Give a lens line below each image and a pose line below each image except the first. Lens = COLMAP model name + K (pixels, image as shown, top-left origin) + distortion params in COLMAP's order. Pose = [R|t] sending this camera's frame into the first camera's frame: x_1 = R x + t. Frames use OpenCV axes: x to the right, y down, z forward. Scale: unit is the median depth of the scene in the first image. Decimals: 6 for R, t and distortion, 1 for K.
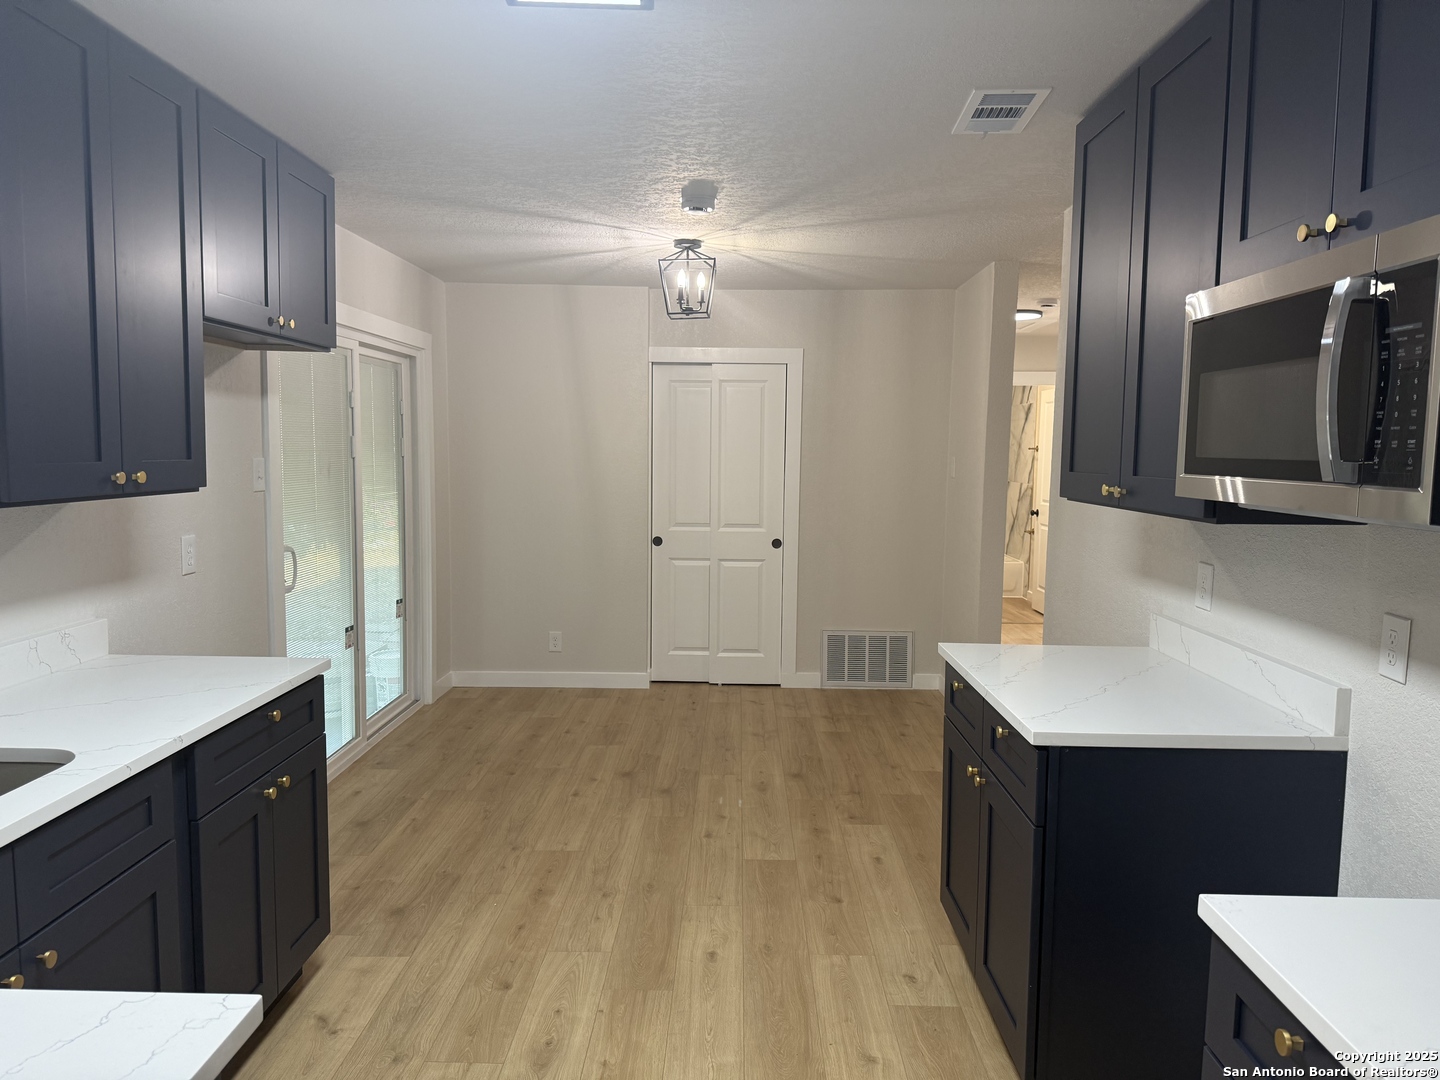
lens RADIAL K [[1019.5, 0, 725.1], [0, 1019.5, 545.7], [0, 0, 1]] dist [0.071317, -0.086012]
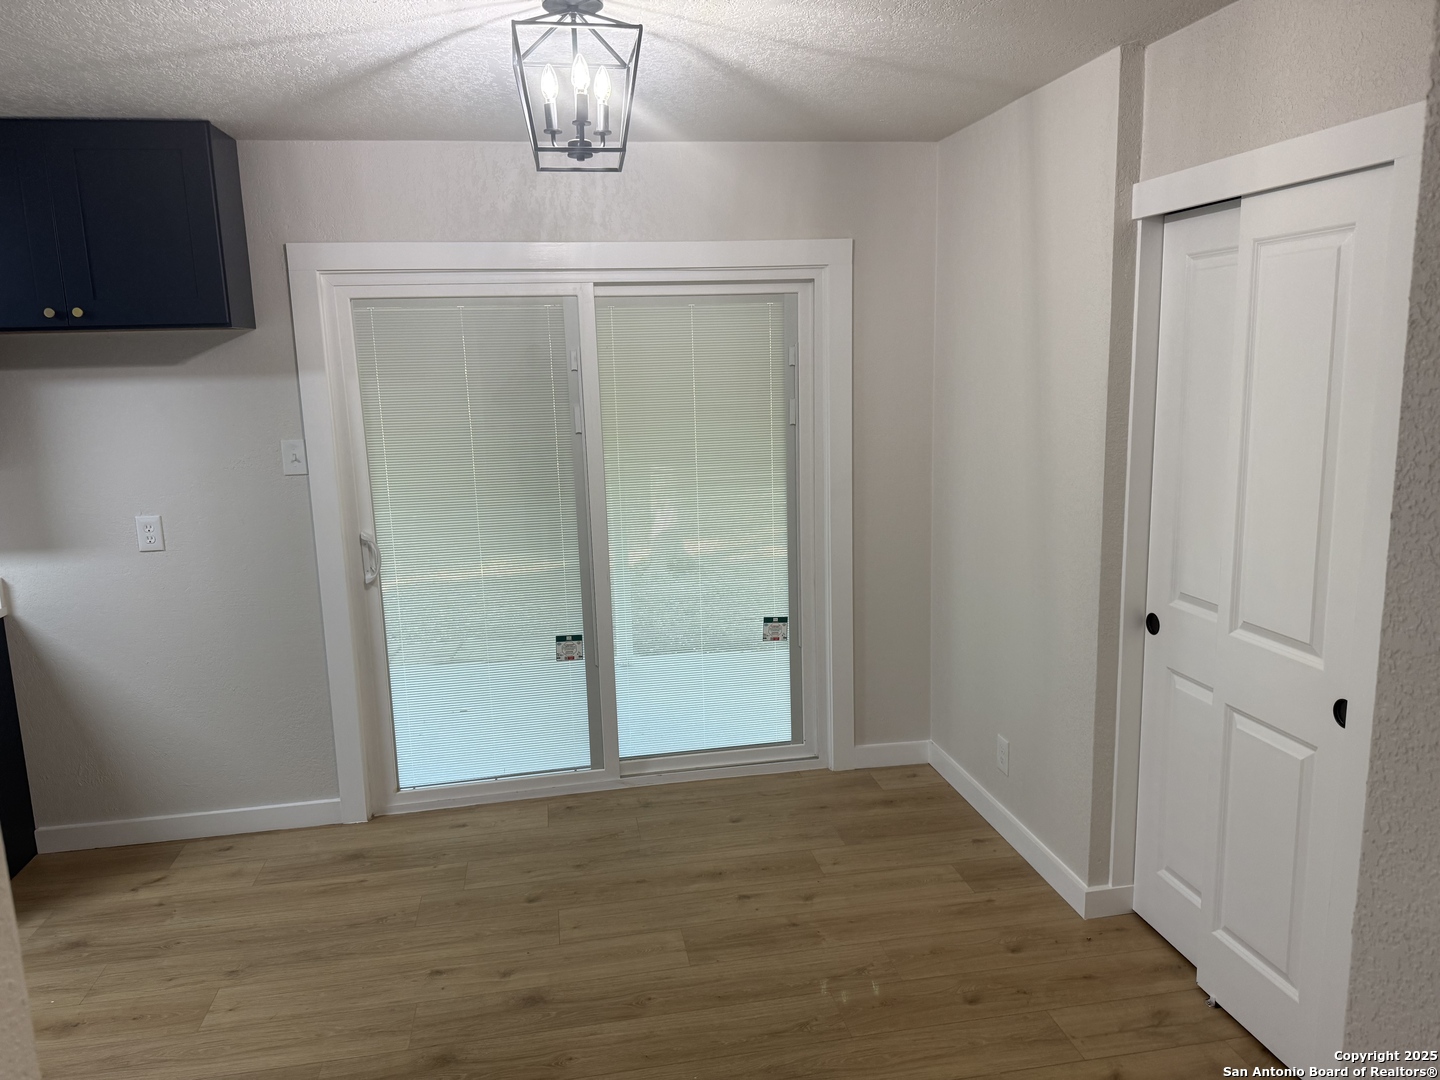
lens RADIAL K [[1019.5, 0, 718.3], [0, 1019.5, 539.3], [0, 0, 1]] dist [0.071317, -0.086012]
pose [[0.177062, 0.155135, -0.971896, 0.677609], [-0.064578, 0.987202, 0.145813, -0.192286], [0.982079, 0.036945, 0.184814, 1.470344]]
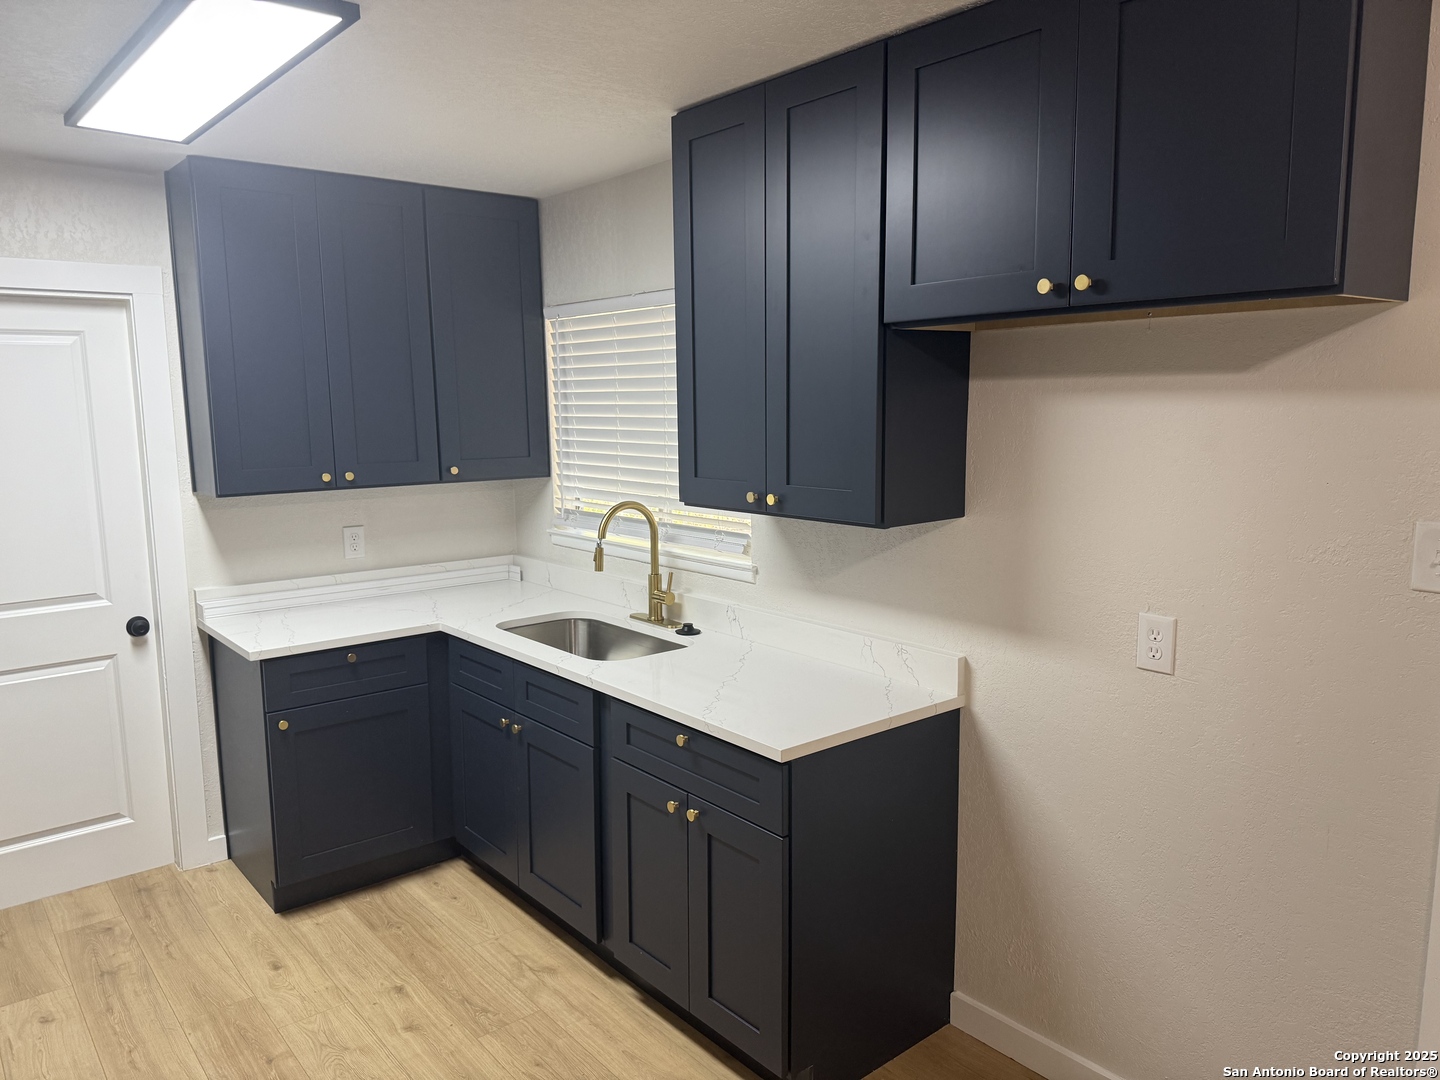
lens RADIAL K [[1019.5, 0, 703.8], [0, 1019.5, 542.9], [0, 0, 1]] dist [0.071317, -0.086012]
pose [[-0.766402, 0.086993, -0.636443, 0.132843], [-0.062515, 0.975983, 0.208684, -0.186565], [0.639312, 0.199723, -0.742557, 1.376499]]
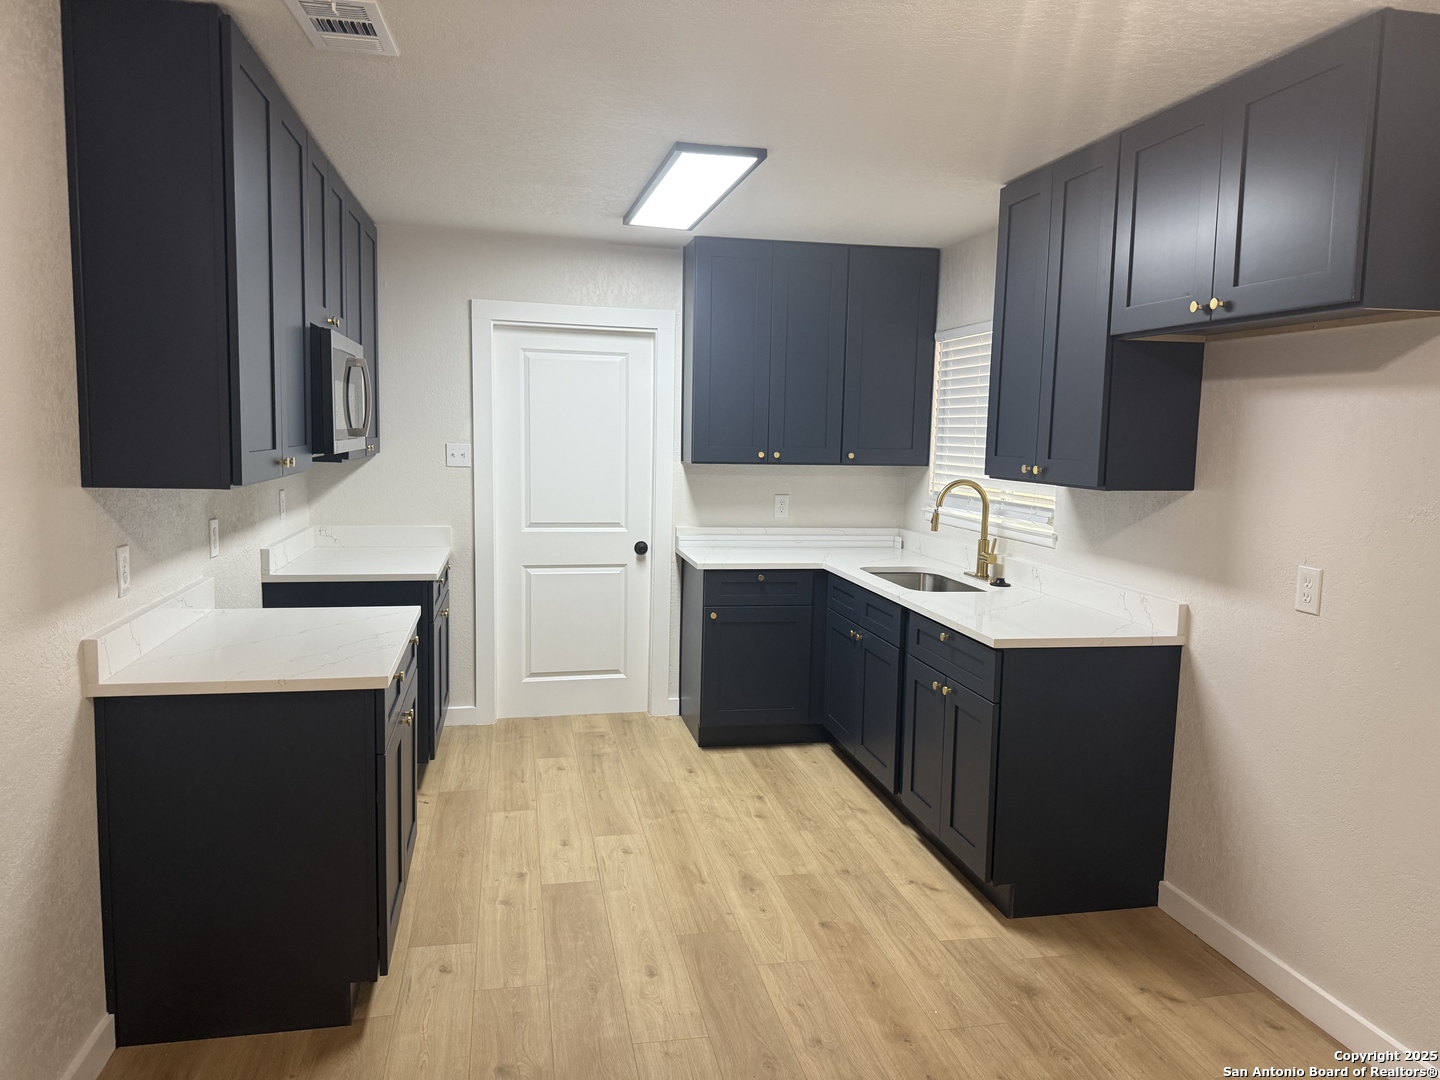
lens RADIAL K [[1019.5, 0, 718.2], [0, 1019.5, 549.0], [0, 0, 1]] dist [0.071317, -0.086012]
pose [[-0.976758, -0.009276, -0.214145, 0.131455], [-0.055395, 0.976047, 0.210387, -0.182606], [0.207064, 0.217360, -0.953876, 1.794528]]
